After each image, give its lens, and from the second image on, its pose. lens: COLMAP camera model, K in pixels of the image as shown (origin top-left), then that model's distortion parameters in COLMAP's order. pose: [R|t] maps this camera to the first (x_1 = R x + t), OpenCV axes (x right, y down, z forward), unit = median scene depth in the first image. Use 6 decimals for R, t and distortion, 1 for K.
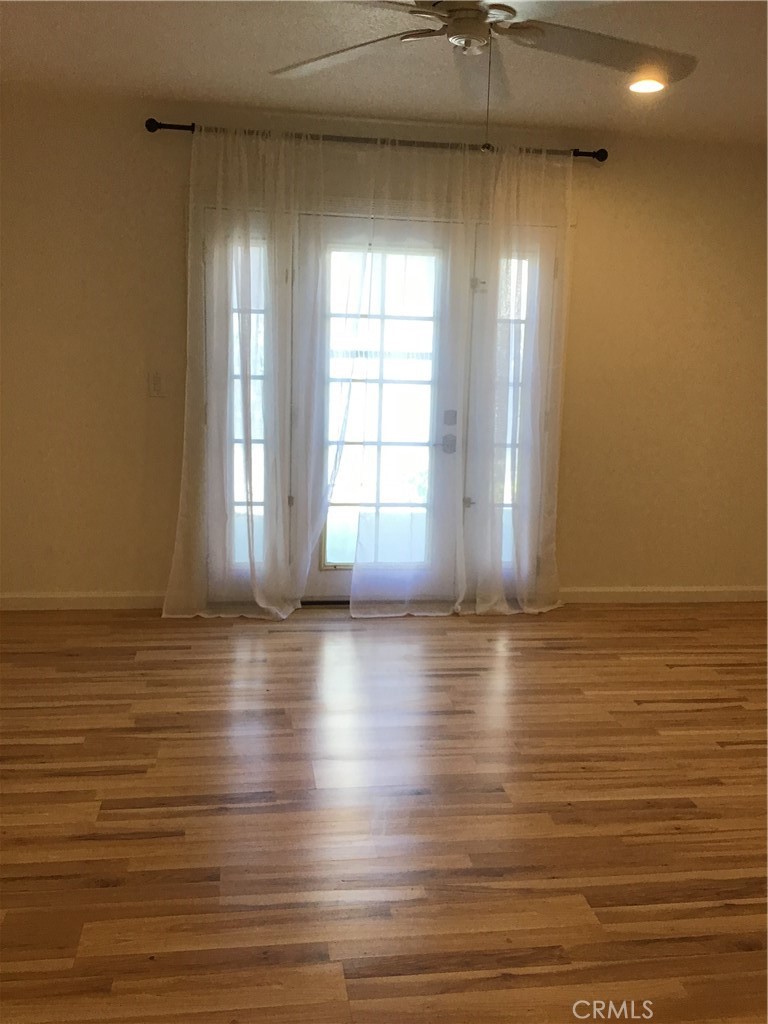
lens RADIAL K [[931.6, 0, 386.9], [0, 931.6, 514.7], [0, 0, 1]] dist [0.168314, -0.369386]
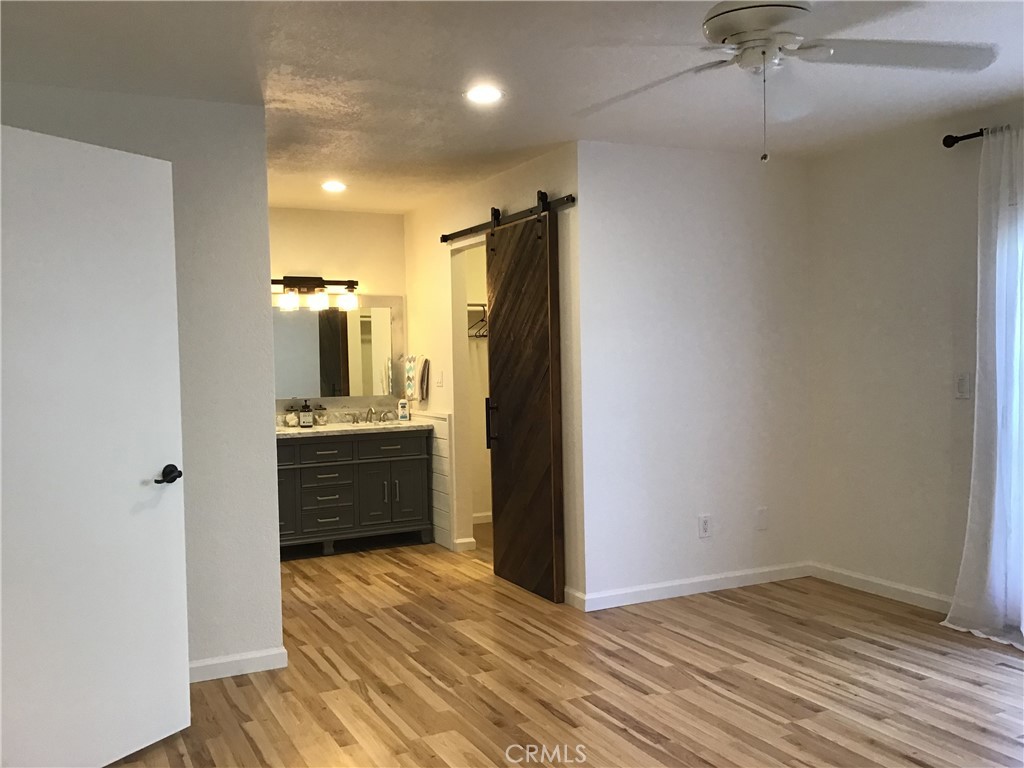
lens RADIAL K [[931.6, 0, 512.0], [0, 931.6, 384.0], [0, 0, 1]] dist [0.168314, -0.369386]
pose [[0.304027, -0.004758, -0.952652, 0.704085], [-0.128065, 0.990707, -0.045818, -0.043358], [0.944016, 0.135931, 0.300592, 0.320071]]
